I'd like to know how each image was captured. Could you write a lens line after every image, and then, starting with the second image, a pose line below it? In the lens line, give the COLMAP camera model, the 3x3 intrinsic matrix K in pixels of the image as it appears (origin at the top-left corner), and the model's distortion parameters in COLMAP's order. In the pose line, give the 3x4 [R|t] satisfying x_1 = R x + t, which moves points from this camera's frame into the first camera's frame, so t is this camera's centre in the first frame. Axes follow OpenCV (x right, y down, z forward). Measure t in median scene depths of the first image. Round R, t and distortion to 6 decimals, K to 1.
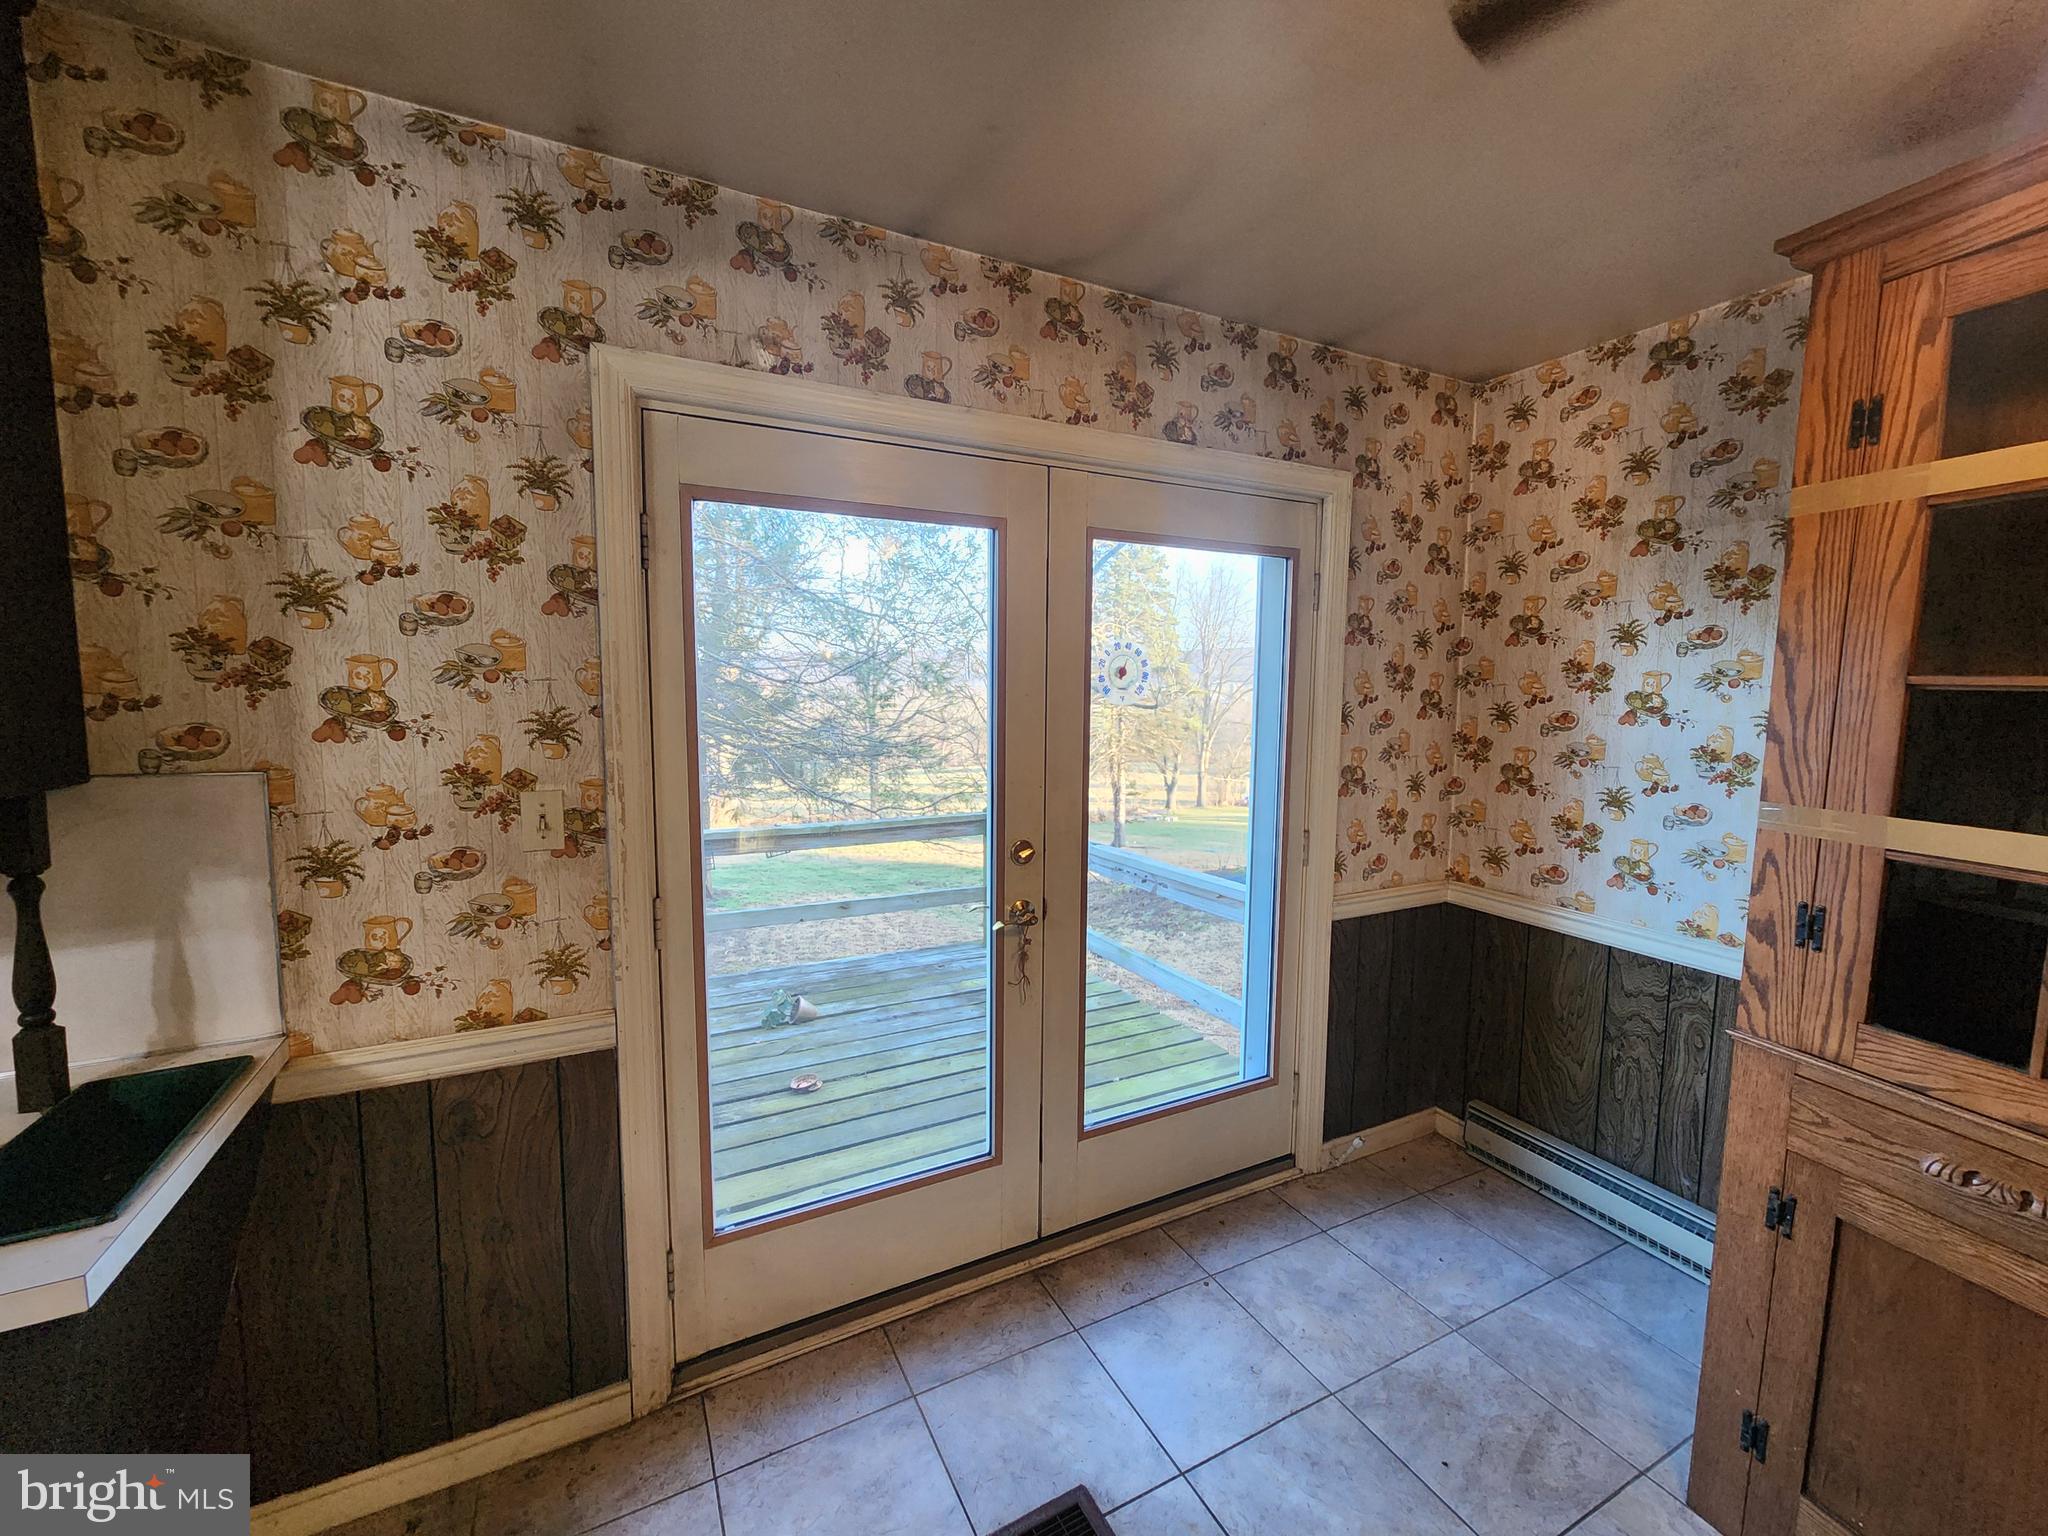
lens RADIAL K [[833.1, 0, 1023.9], [0, 833.1, 759.9], [0, 0, 1]] dist [0.002171, -0.001807]
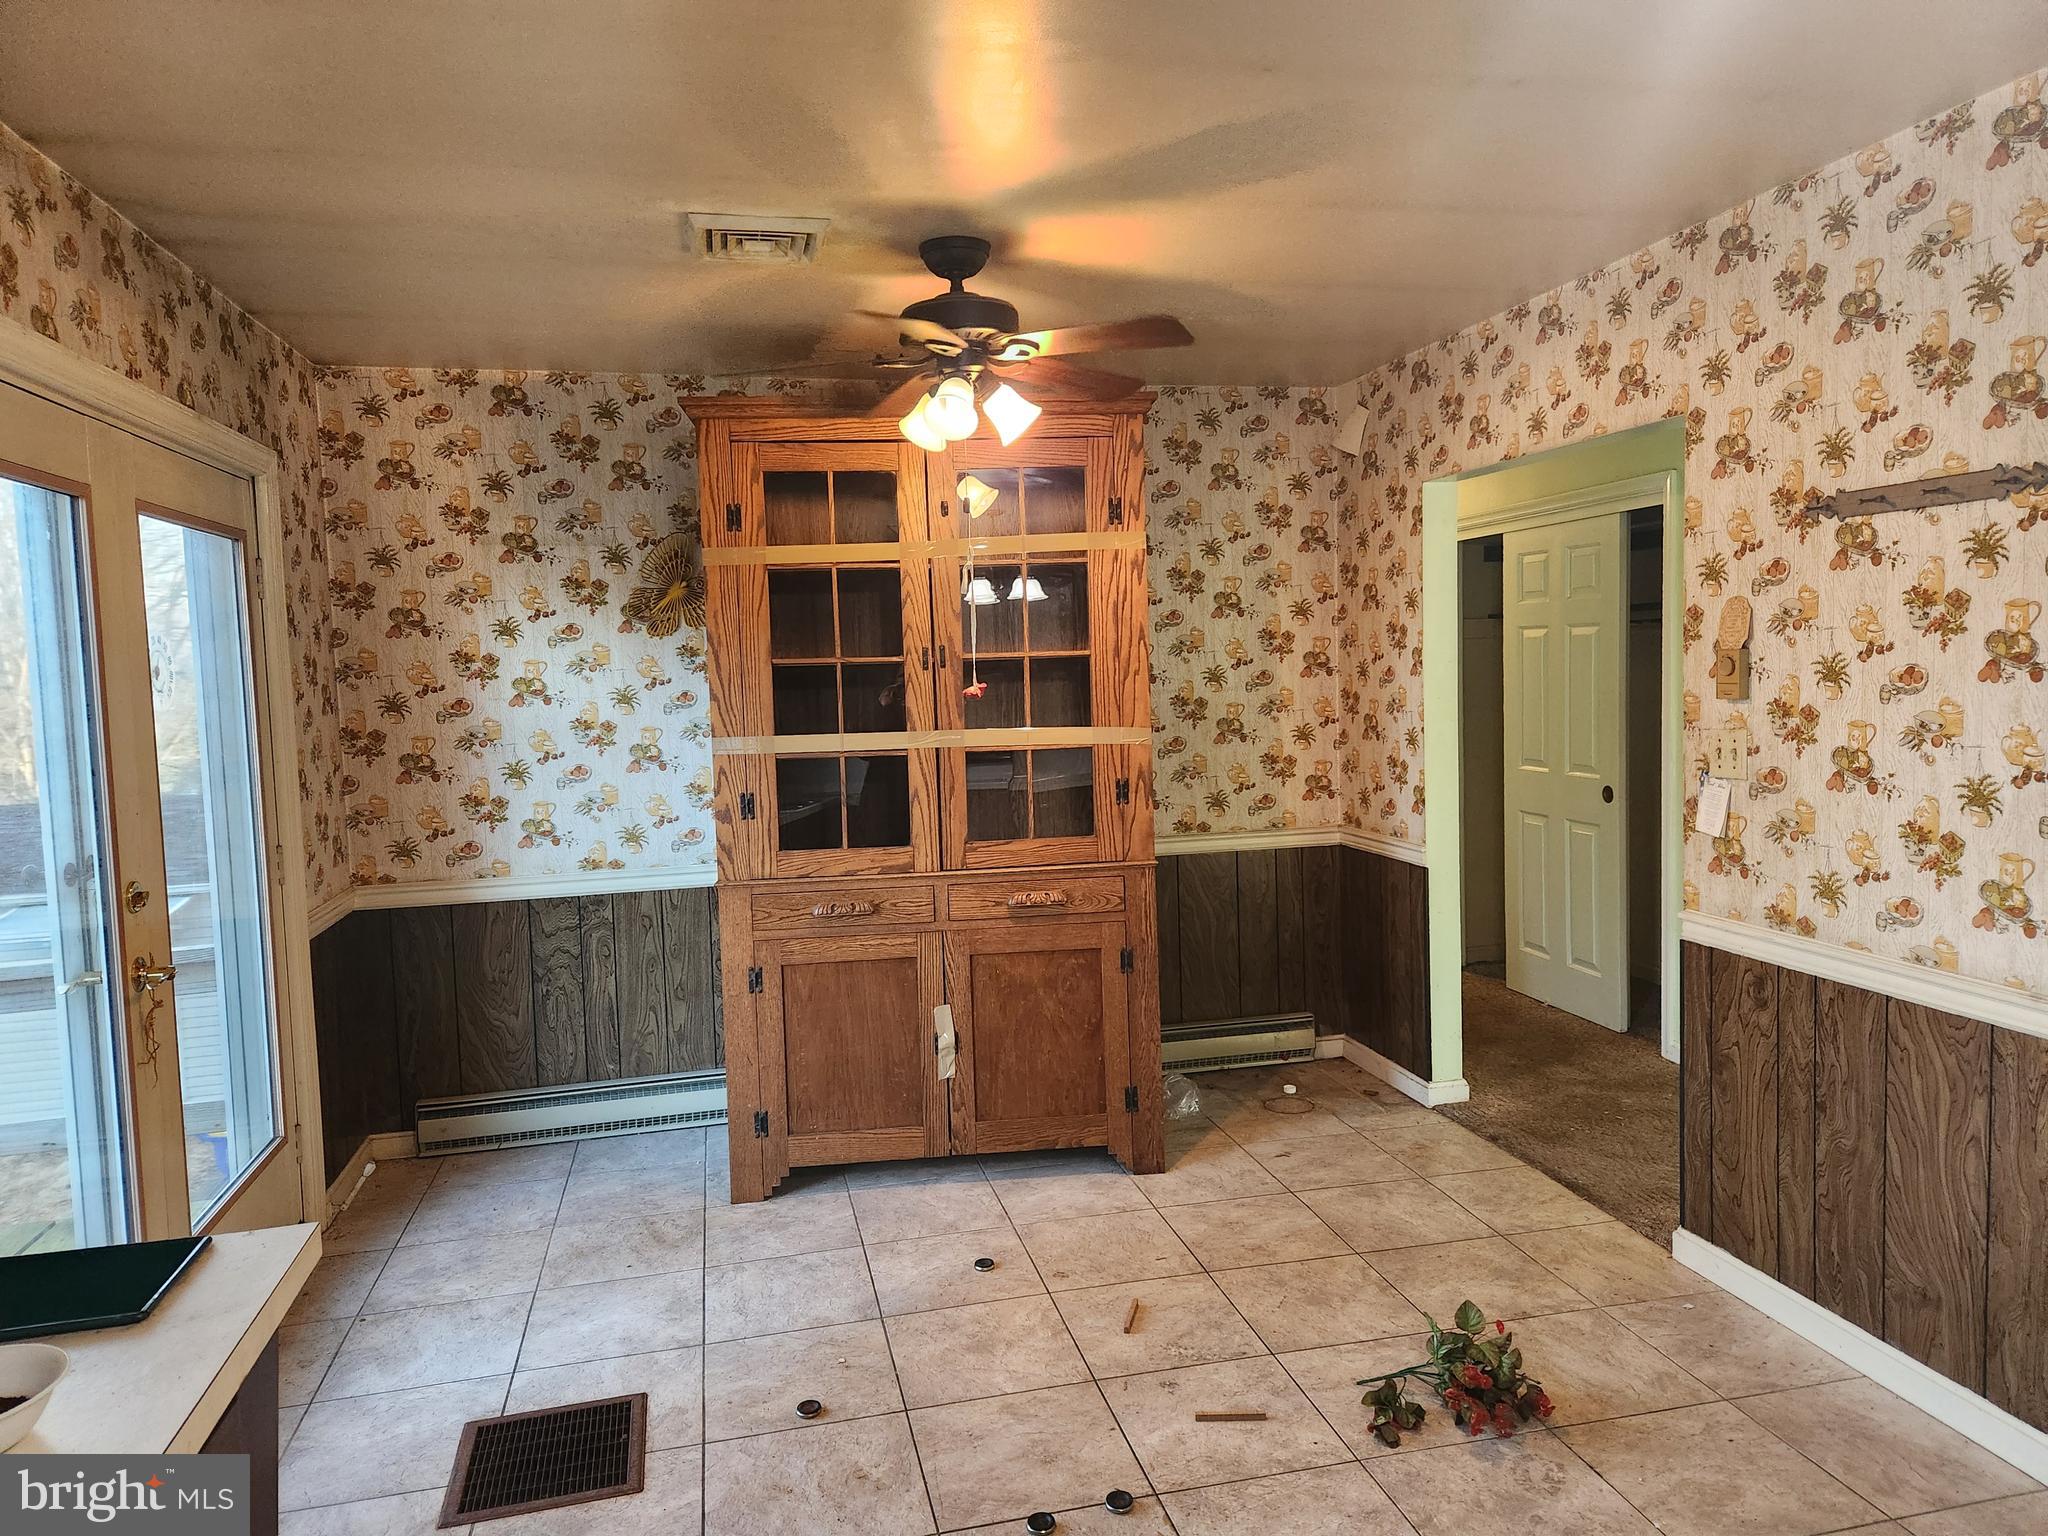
lens RADIAL K [[1380.6, 0, 1022.3], [0, 1380.6, 757.7], [0, 0, 1]] dist [0.077891, -0.067854]
pose [[0.243759, -0.086268, 0.965991, -1.179282], [0.124485, 0.990580, 0.057052, 0.006714], [-0.961814, 0.106344, 0.252201, -0.192291]]
